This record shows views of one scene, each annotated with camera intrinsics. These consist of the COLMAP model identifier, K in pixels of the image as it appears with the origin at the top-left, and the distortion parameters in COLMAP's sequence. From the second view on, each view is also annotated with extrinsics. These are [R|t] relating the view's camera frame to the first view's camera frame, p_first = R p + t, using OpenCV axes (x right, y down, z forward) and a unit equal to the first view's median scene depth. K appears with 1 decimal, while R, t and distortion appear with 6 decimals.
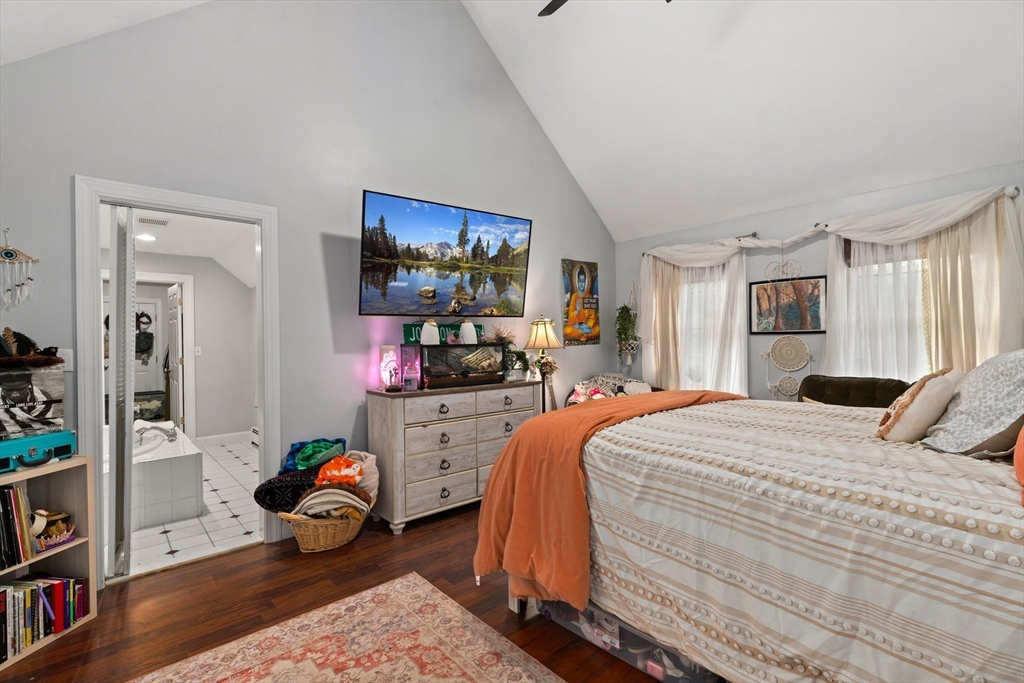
lens RADIAL K [[469.1, 0, 509.4], [0, 469.1, 344.6], [0, 0, 1]] dist [0.005478, -0.001177]
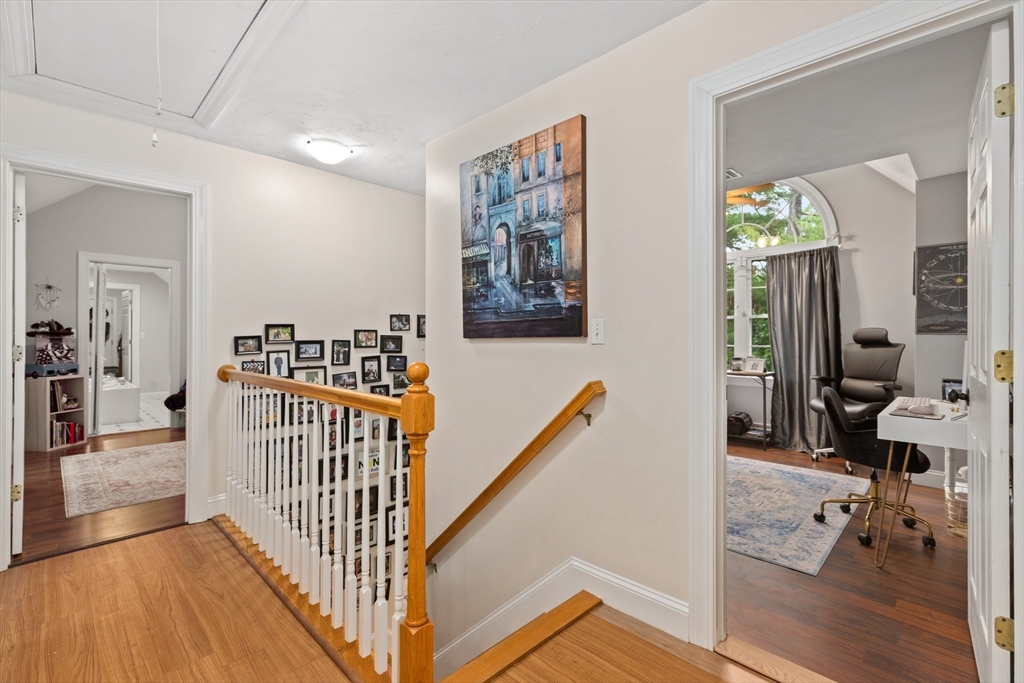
lens RADIAL K [[469.1, 0, 515.3], [0, 469.1, 335.8], [0, 0, 1]] dist [0.005478, -0.001177]
pose [[0.997580, 0.011793, 0.068527, 1.100687], [-0.011190, 0.999895, -0.009174, 0.042751], [-0.068628, 0.008385, 0.997607, -1.510681]]
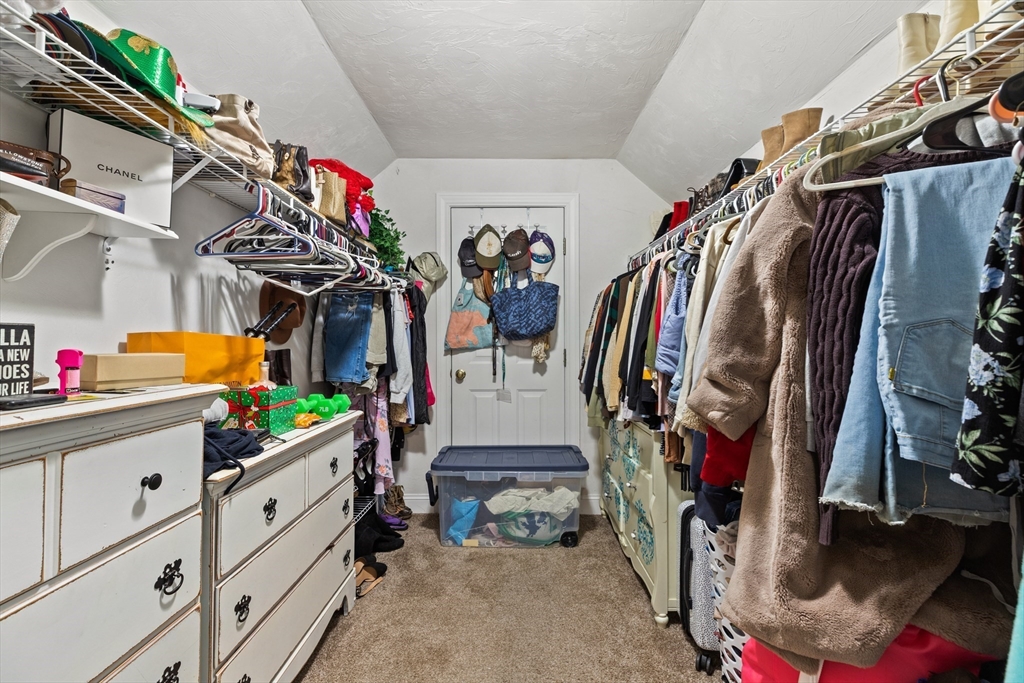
lens RADIAL K [[469.1, 0, 511.9], [0, 469.1, 341.3], [0, 0, 1]] dist [0.005478, -0.001177]
pose [[0.758493, 0.008529, -0.651625, -0.721586], [-0.010114, 0.999948, 0.001315, 0.023560], [0.651602, 0.005593, 0.758540, 0.924479]]
